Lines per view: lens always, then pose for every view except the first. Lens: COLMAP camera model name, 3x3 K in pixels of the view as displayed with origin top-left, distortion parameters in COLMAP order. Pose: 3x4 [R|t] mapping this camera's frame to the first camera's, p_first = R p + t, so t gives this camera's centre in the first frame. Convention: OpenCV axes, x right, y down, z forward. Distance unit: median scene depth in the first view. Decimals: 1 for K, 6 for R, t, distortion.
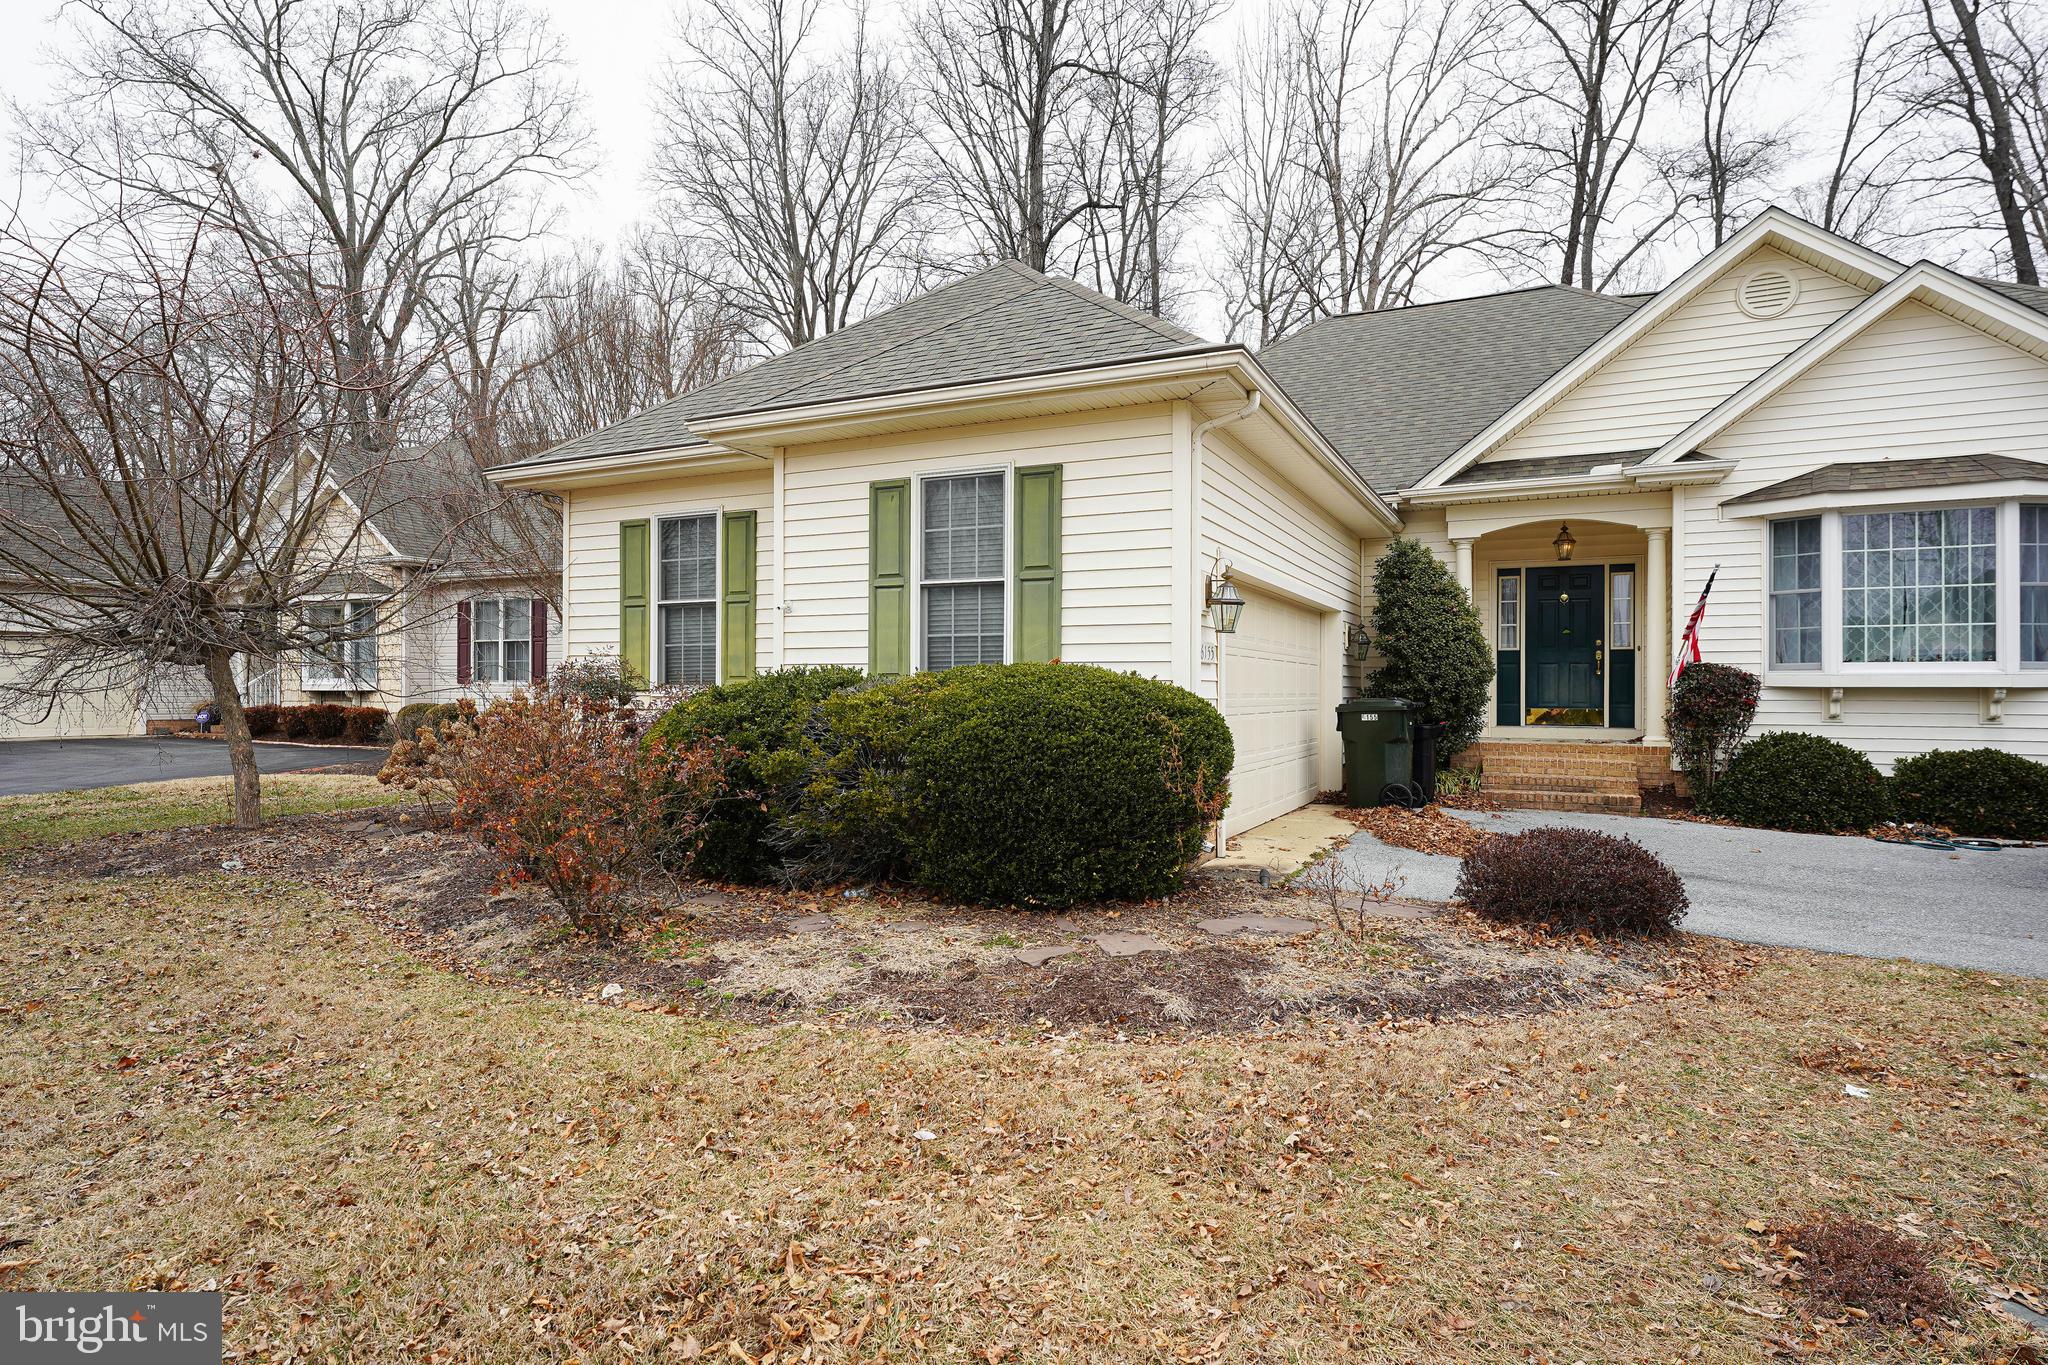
lens RADIAL K [[1070.6, 0, 1024.0], [0, 1070.6, 682.5], [0, 0, 1]] dist [0.002045, -0.001396]
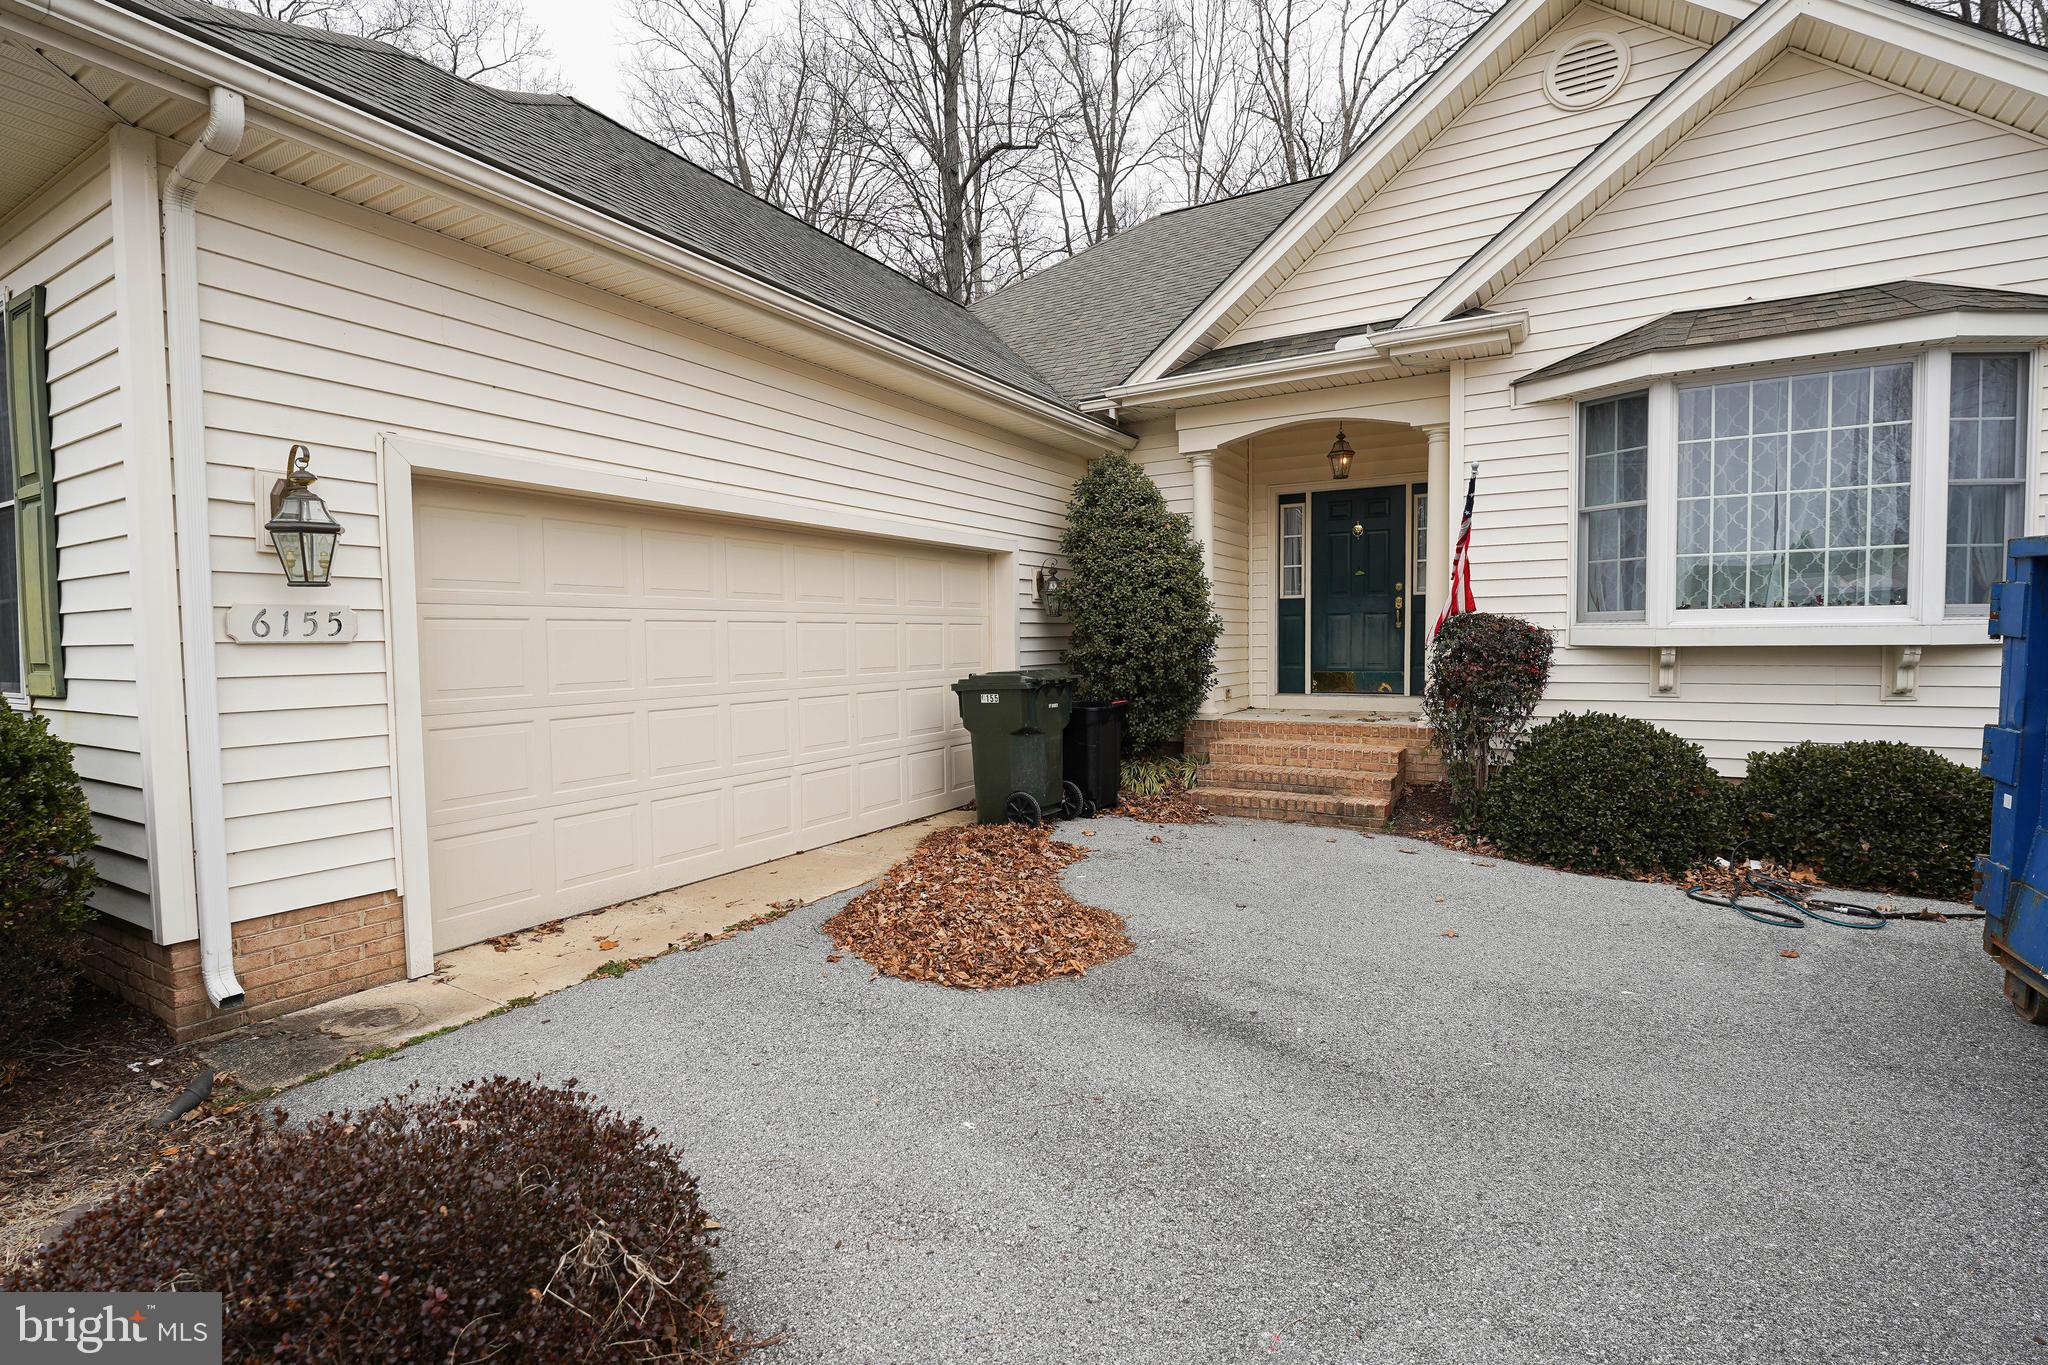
lens RADIAL K [[931.5, 0, 1024.0], [0, 931.5, 682.5], [0, 0, 1]] dist [-0.015807, 0.000089]
pose [[0.997216, -0.013348, -0.073365, 0.390317], [0.017361, 0.998372, 0.054338, -0.011431], [0.072520, -0.055460, 0.995824, 0.382759]]
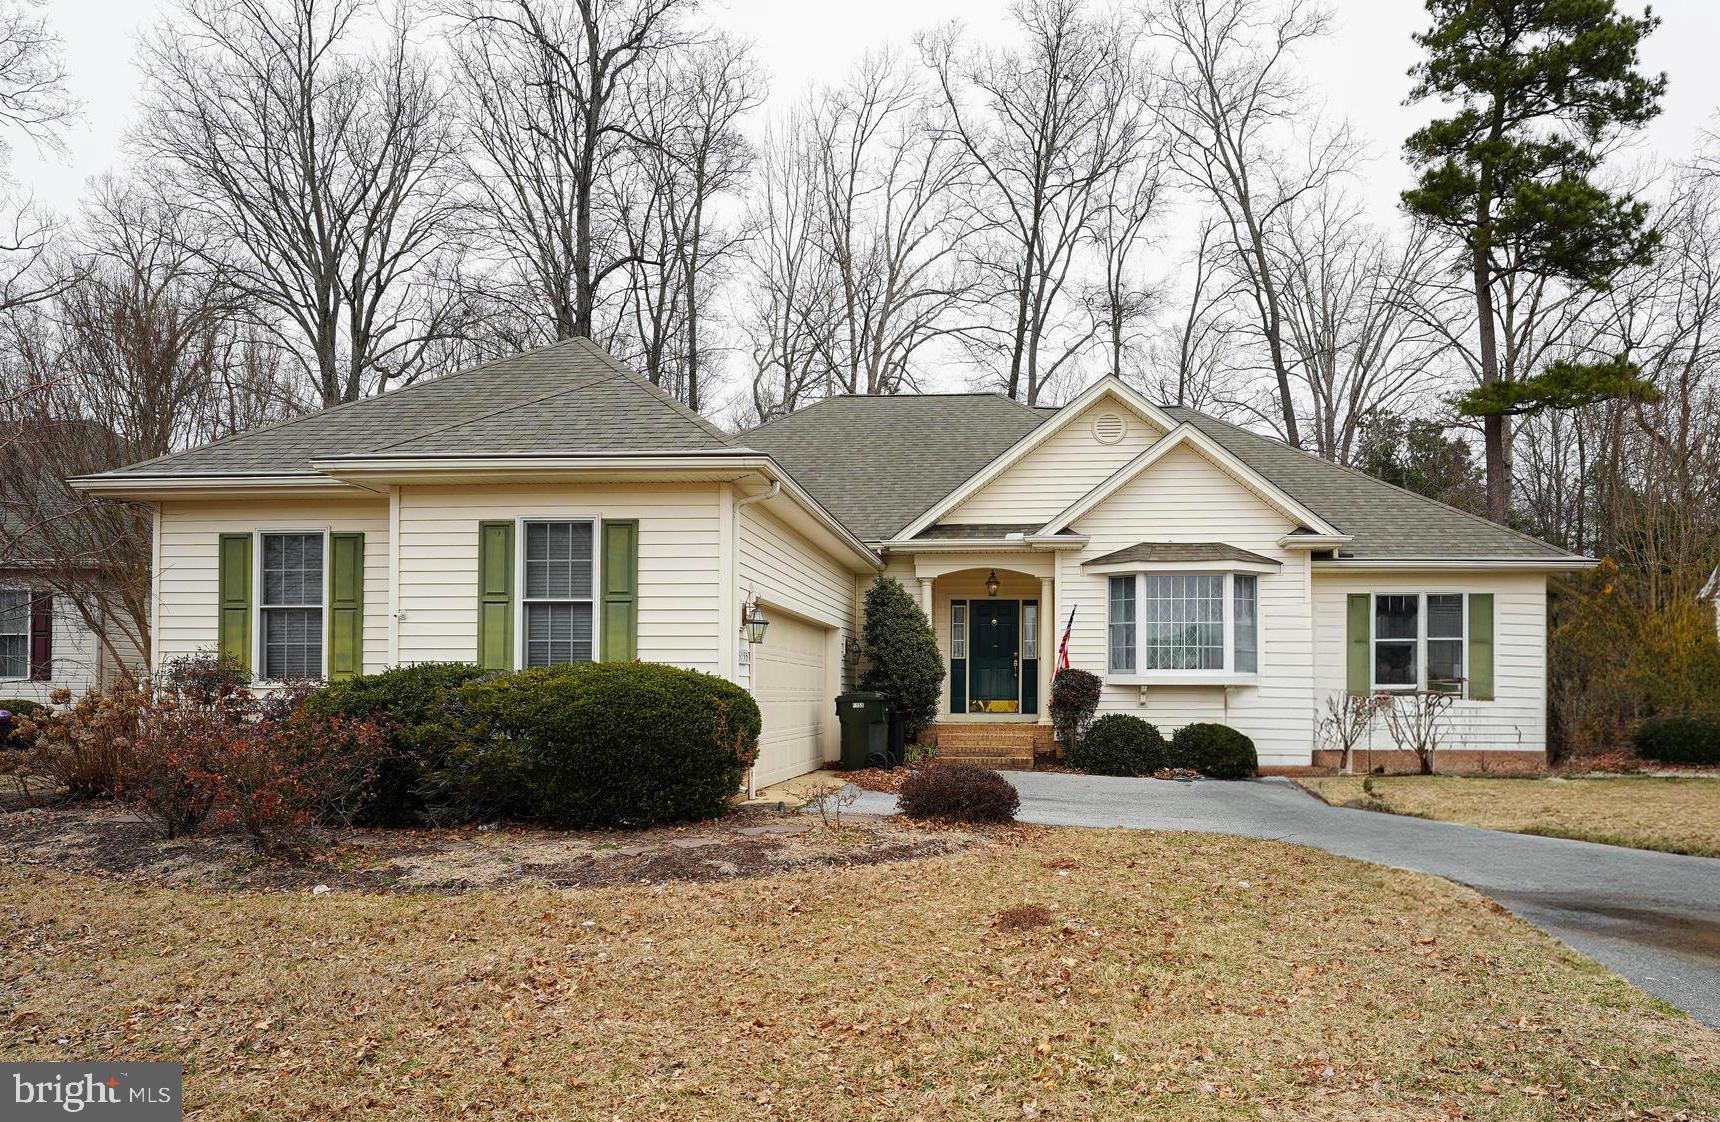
lens RADIAL K [[982.4, 0, 949.1], [0, 982.4, 685.6], [0, 0, 1]] dist [-0.002549, -0.001897]
pose [[0.927209, 0.003631, 0.374526, -0.045892], [-0.003539, 0.999993, -0.000932, 0.007718], [-0.374527, -0.000461, 0.927216, -0.227152]]
